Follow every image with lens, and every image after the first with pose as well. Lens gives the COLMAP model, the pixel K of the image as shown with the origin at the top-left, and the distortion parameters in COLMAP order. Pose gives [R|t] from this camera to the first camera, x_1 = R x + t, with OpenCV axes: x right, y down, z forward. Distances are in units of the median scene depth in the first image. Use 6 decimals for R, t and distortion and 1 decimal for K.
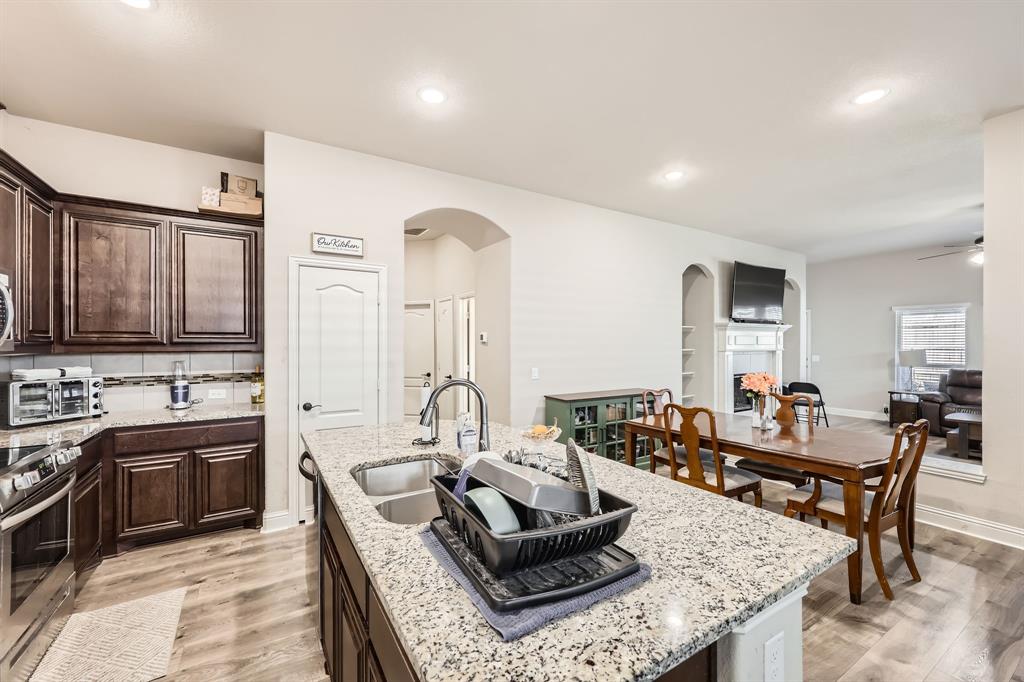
lens RADIAL K [[415.4, 0, 509.0], [0, 415.4, 343.7], [0, 0, 1]] dist [-0.003690, 0.001159]
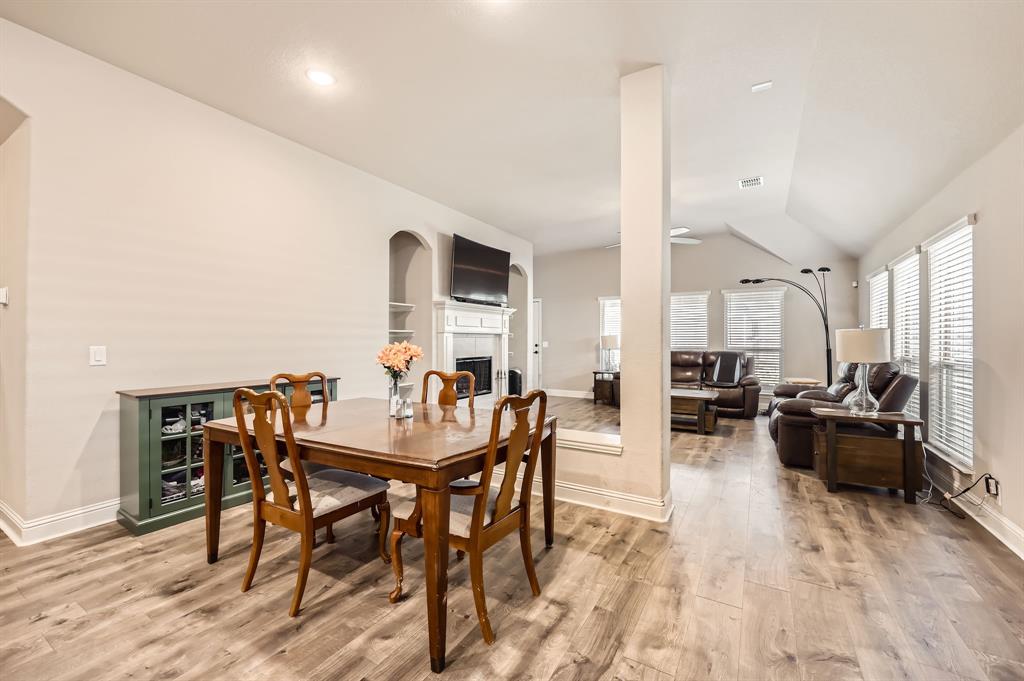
lens RADIAL K [[415.4, 0, 510.3], [0, 415.4, 339.8], [0, 0, 1]] dist [-0.003690, 0.001159]
pose [[0.886984, 0.002002, 0.461796, 0.418405], [-0.001198, 0.999997, -0.002034, 0.064588], [-0.461799, 0.001250, 0.886984, 0.235189]]
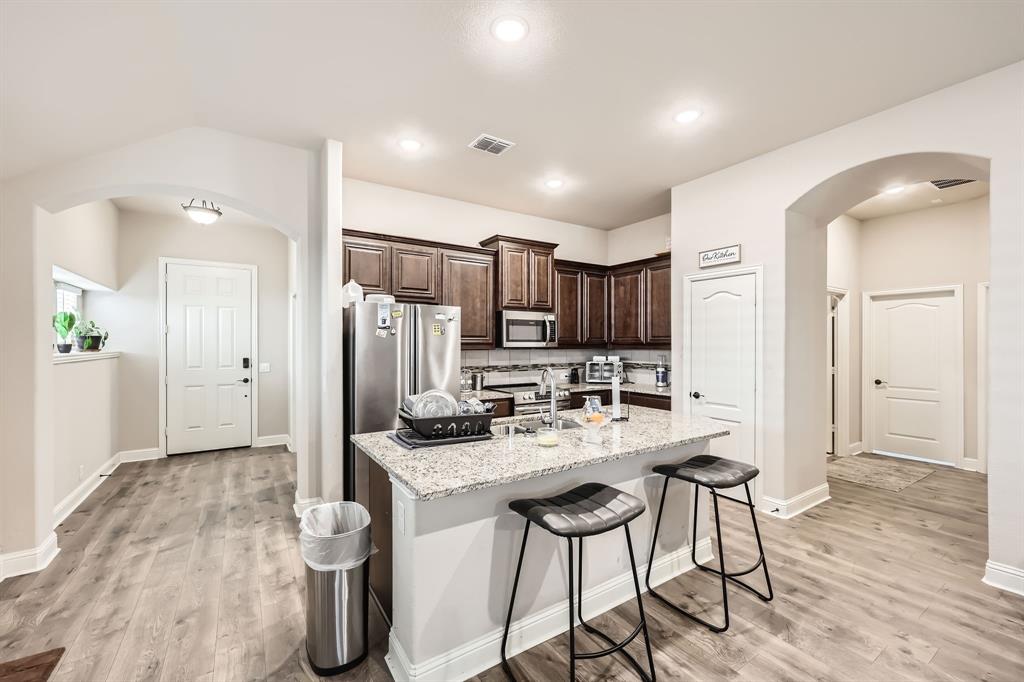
lens RADIAL K [[415.4, 0, 511.4], [0, 415.4, 344.6], [0, 0, 1]] dist [-0.003690, 0.001159]
pose [[0.029577, 0.004608, -0.999552, 0.712548], [-0.000233, 0.999989, 0.004603, -0.003810], [0.999562, 0.000097, 0.029578, 0.407382]]
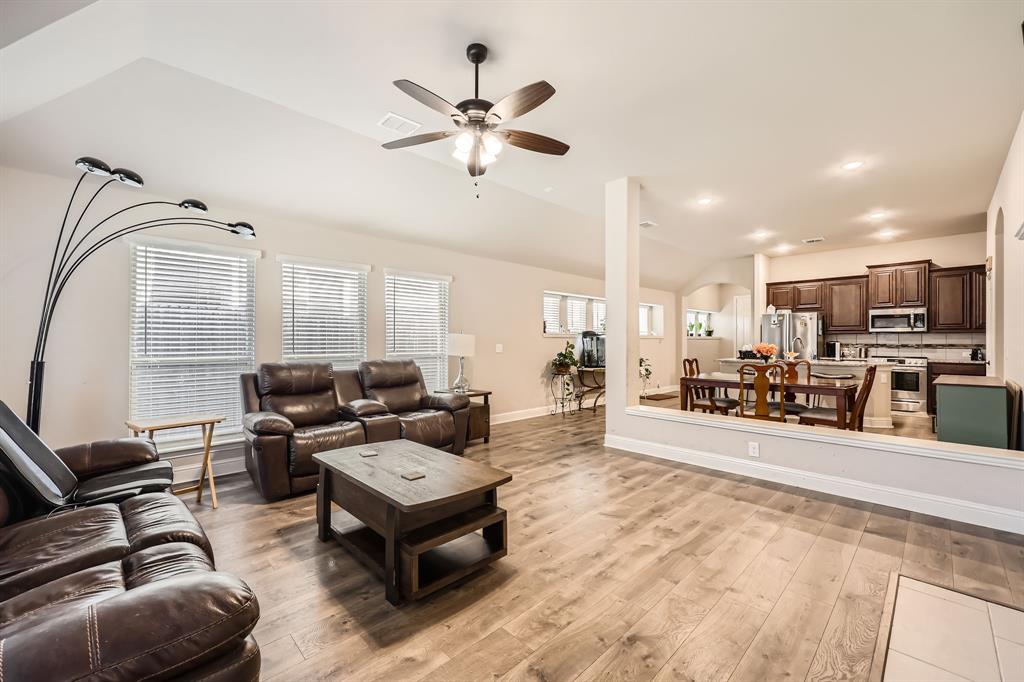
lens RADIAL K [[415.4, 0, 509.2], [0, 415.4, 340.2], [0, 0, 1]] dist [-0.003690, 0.001159]
pose [[-0.977141, -0.000610, -0.212592, 1.769035], [-0.000438, 1.000000, -0.000856, 0.059295], [0.212592, -0.000743, -0.977141, 2.201375]]
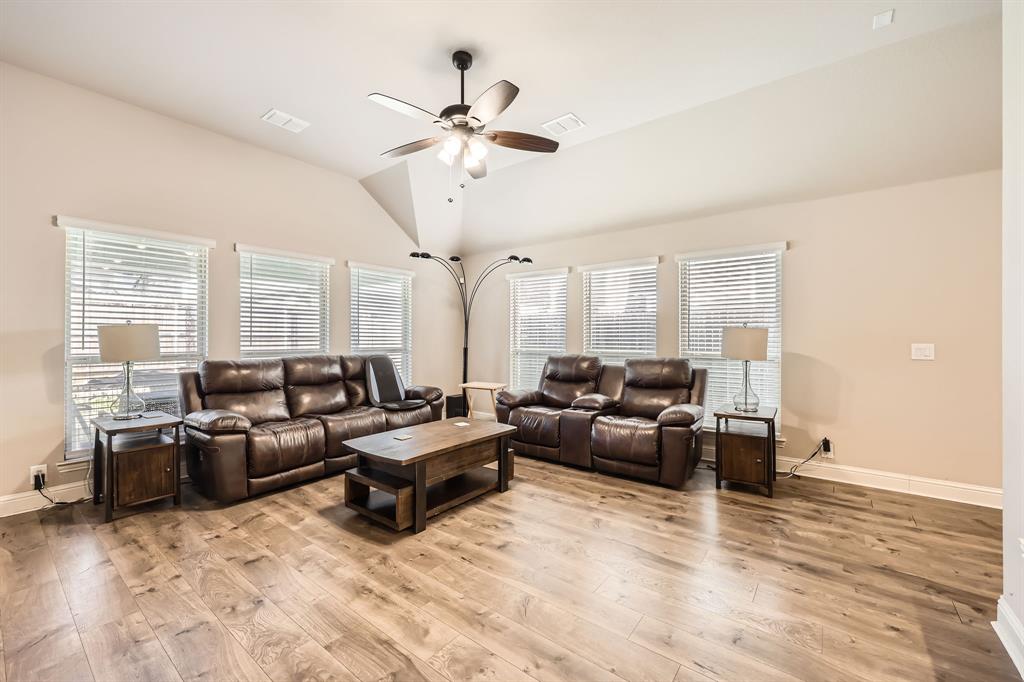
lens RADIAL K [[415.4, 0, 513.0], [0, 415.4, 344.7], [0, 0, 1]] dist [-0.003690, 0.001159]
pose [[-0.351065, -0.015985, 0.936215, 0.873497], [0.000741, 0.999849, 0.017349, 0.060713], [-0.936351, 0.006784, -0.351000, 1.614865]]
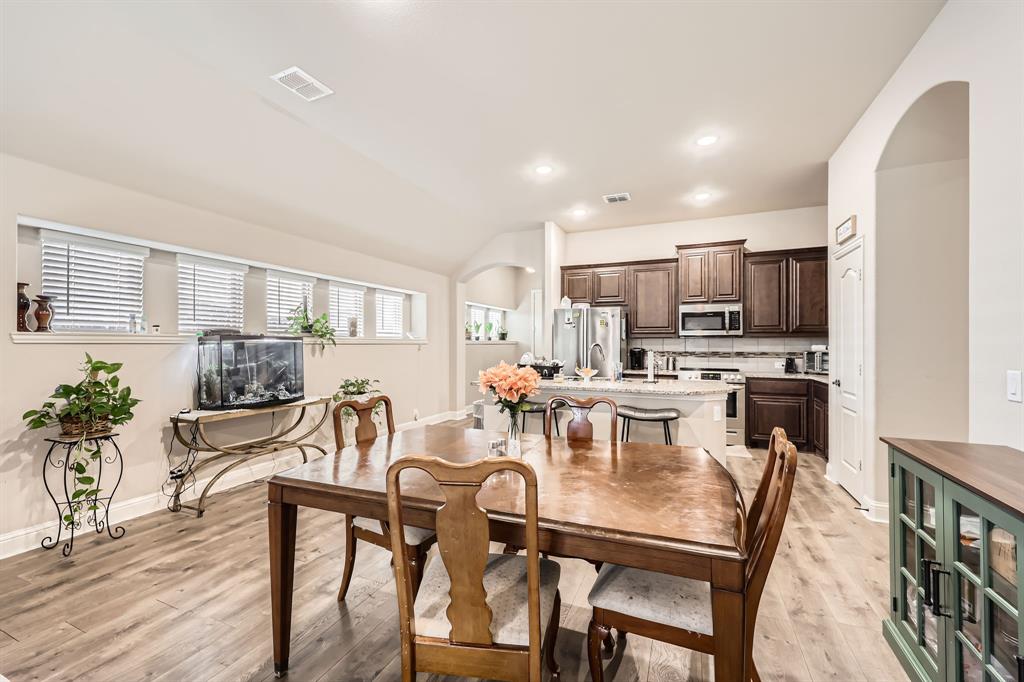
lens RADIAL K [[415.4, 0, 514.9], [0, 415.4, 341.3], [0, 0, 1]] dist [-0.003690, 0.001159]
pose [[-0.814599, -0.002830, -0.580018, 0.869975], [0.000176, 0.999987, -0.005126, 0.042604], [0.580025, -0.004278, -0.814587, 1.383175]]
